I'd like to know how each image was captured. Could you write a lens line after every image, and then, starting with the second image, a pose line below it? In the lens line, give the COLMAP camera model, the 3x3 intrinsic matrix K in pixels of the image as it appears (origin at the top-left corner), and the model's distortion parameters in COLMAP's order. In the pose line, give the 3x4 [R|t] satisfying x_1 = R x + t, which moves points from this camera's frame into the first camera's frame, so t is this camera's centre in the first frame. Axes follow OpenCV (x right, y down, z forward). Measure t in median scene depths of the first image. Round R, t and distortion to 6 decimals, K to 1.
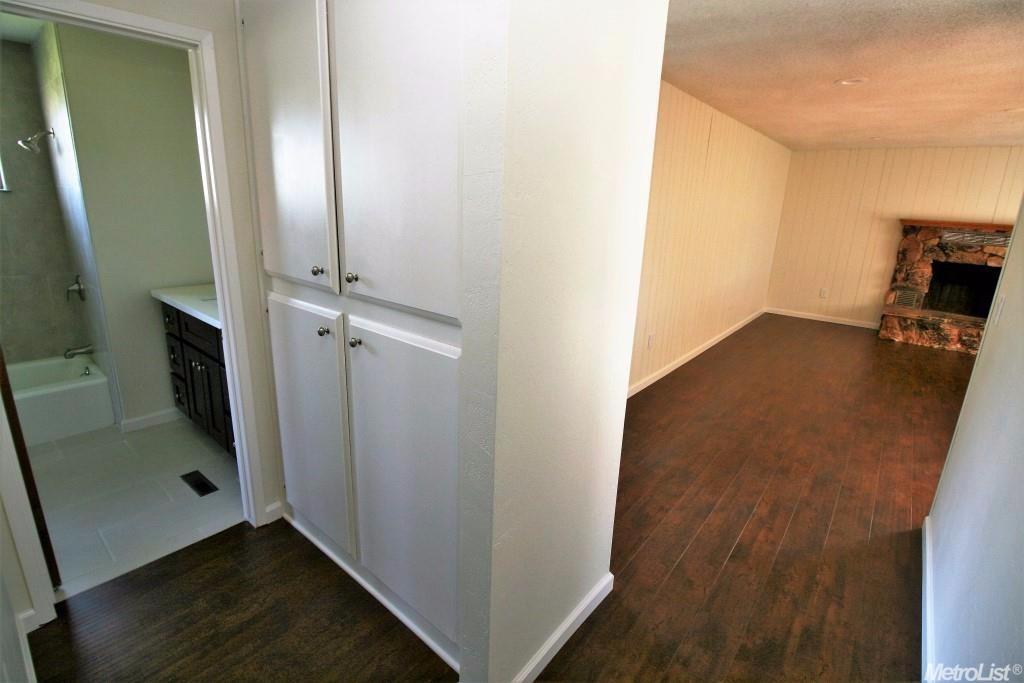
lens RADIAL K [[477.0, 0, 504.3], [0, 477.0, 337.4], [0, 0, 1]] dist [-0.019393, -0.002914]
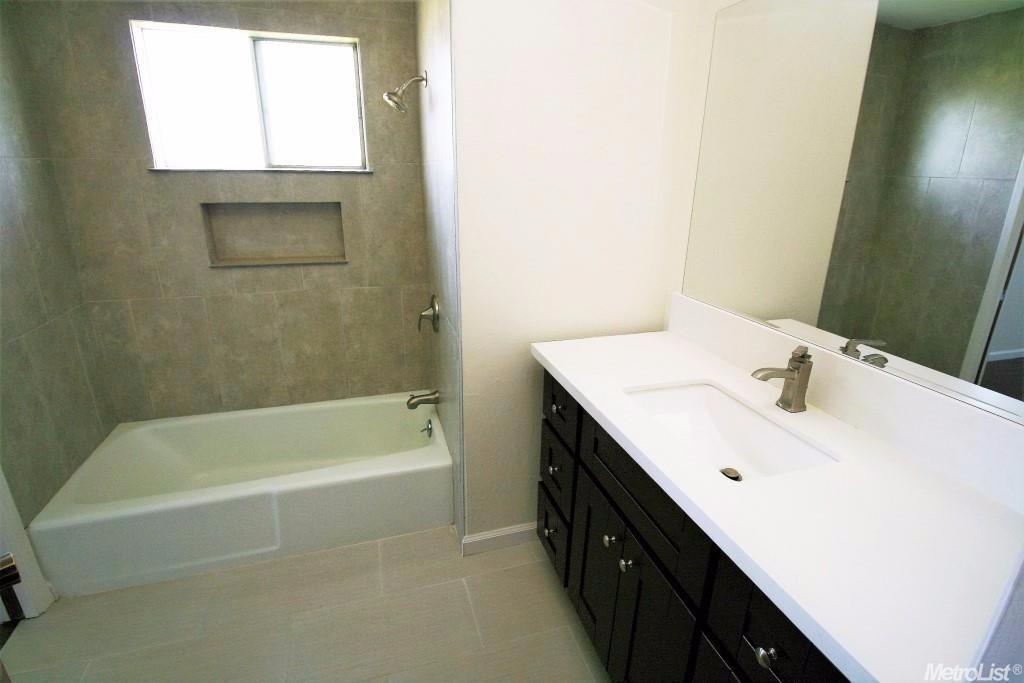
lens RADIAL K [[477.0, 0, 514.7], [0, 477.0, 335.7], [0, 0, 1]] dist [-0.019393, -0.002914]
pose [[0.838867, 0.141934, -0.525507, -0.475628], [-0.122041, 0.989871, 0.072539, -0.150488], [0.530479, 0.003282, 0.847691, 0.513476]]
